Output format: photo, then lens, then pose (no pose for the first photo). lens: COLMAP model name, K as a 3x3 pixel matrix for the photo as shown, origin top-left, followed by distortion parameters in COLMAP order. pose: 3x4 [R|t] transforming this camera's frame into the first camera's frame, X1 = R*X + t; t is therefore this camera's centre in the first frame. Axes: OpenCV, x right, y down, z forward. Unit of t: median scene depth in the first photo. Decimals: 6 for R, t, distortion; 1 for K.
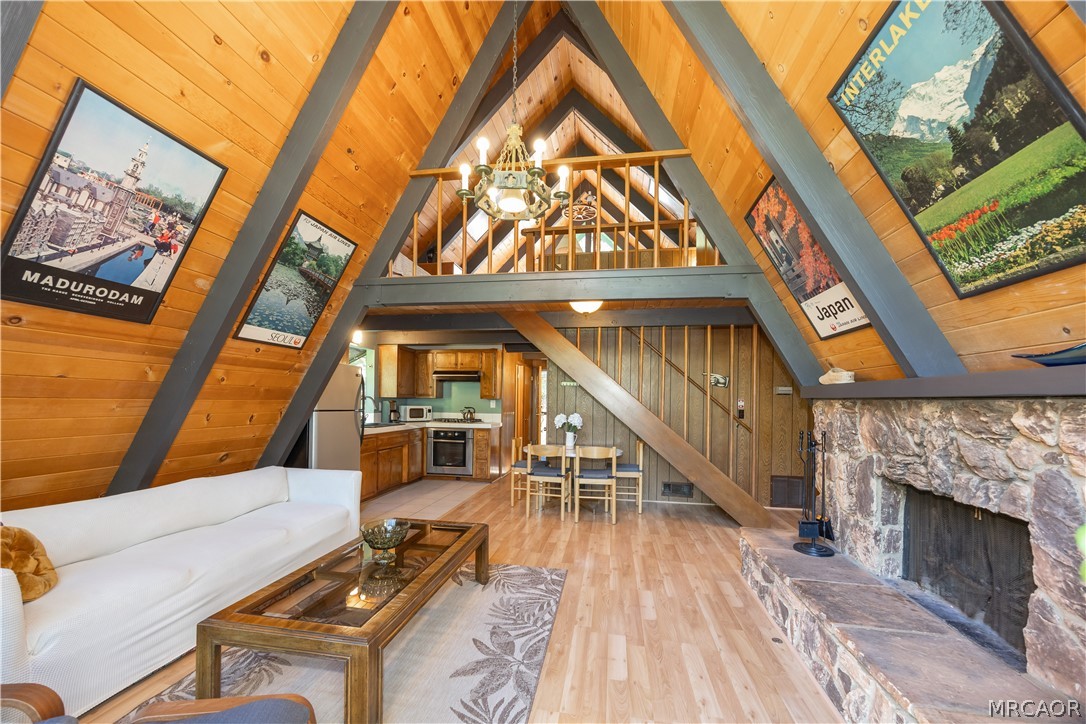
lens RADIAL K [[441.1, 0, 541.0], [0, 441.1, 398.8], [0, 0, 1]] dist [0.000668, 0.000048]
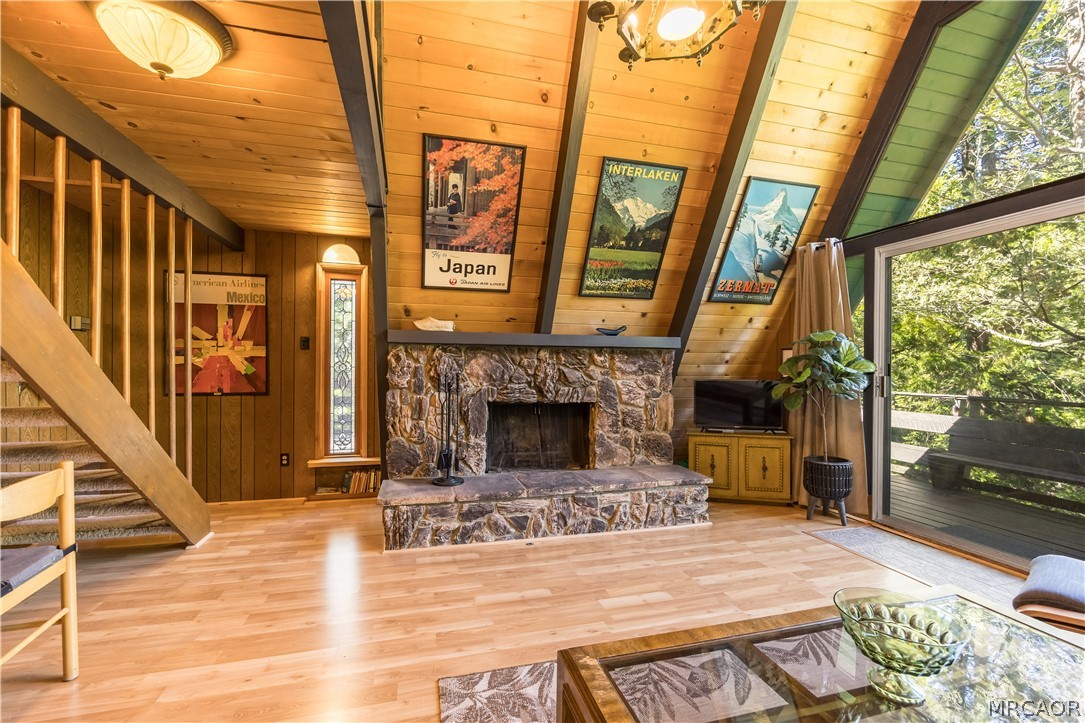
lens RADIAL K [[472.5, 0, 540.8], [0, 472.5, 365.7], [0, 0, 1]] dist [-0.000820, -0.000039]
pose [[-0.451041, -0.026793, 0.892101, -0.788215], [-0.019394, 0.999608, 0.020216, 0.038731], [-0.892292, -0.008183, -0.451384, 1.974688]]
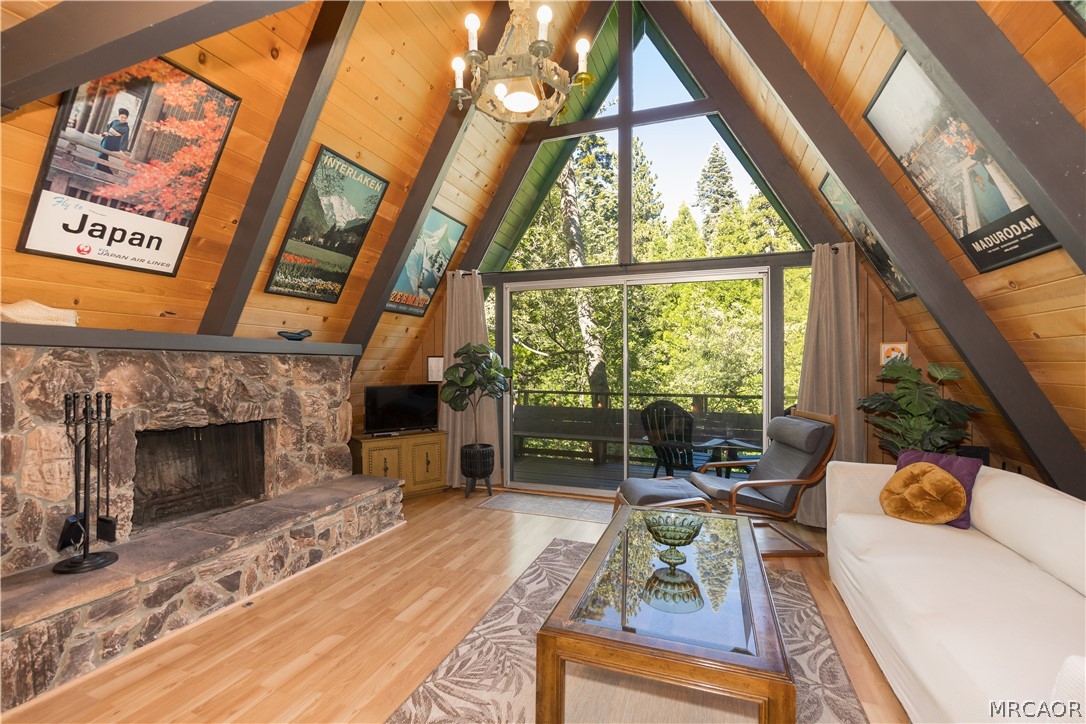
lens RADIAL K [[481.6, 0, 543.0], [0, 481.6, 362.0], [0, 0, 1]] dist [0.000847, 0.000362]
pose [[-0.986394, -0.017060, 0.163510, -0.328242], [-0.018994, 0.999767, -0.010274, 0.027018], [-0.163297, -0.013240, -0.986488, 2.435437]]
